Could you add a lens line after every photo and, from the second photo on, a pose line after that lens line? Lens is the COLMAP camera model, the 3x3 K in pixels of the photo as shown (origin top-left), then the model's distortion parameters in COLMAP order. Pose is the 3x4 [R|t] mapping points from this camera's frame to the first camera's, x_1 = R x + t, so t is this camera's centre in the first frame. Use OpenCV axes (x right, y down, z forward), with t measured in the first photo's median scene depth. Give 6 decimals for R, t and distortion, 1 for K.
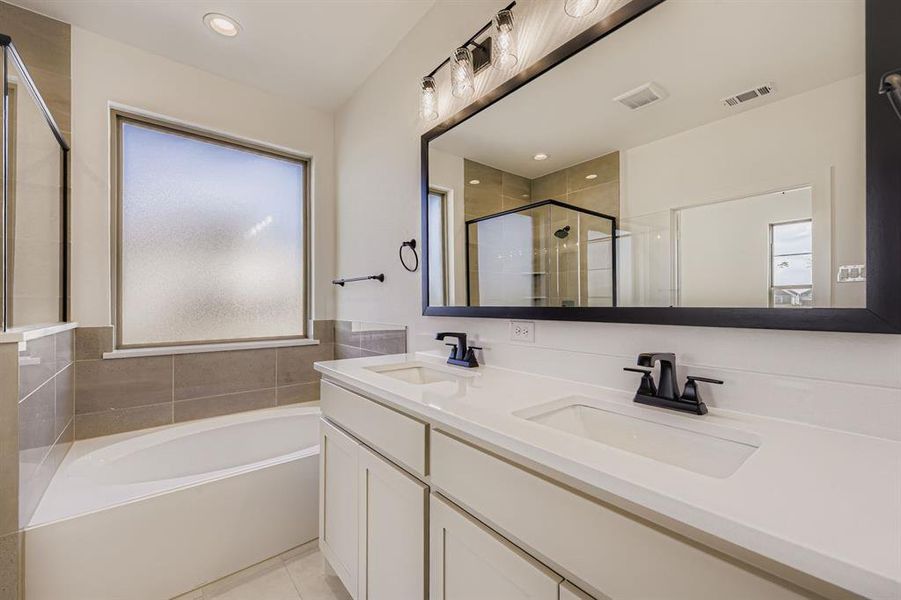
lens RADIAL K [[355.4, 0, 448.0], [0, 355.4, 300.3], [0, 0, 1]] dist [0.006787, -0.000569]
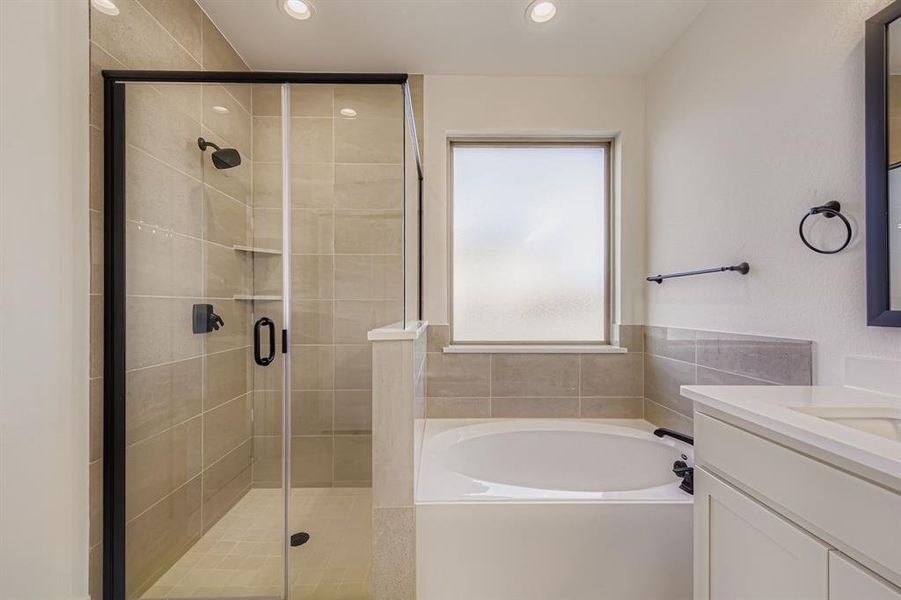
lens RADIAL K [[355.4, 0, 448.0], [0, 355.4, 300.3], [0, 0, 1]] dist [0.006787, -0.000569]
pose [[0.787807, -0.008074, -0.615870, -0.220719], [0.005728, 0.999967, -0.005782, 0.000466], [0.615896, 0.001028, 0.787827, 0.089745]]
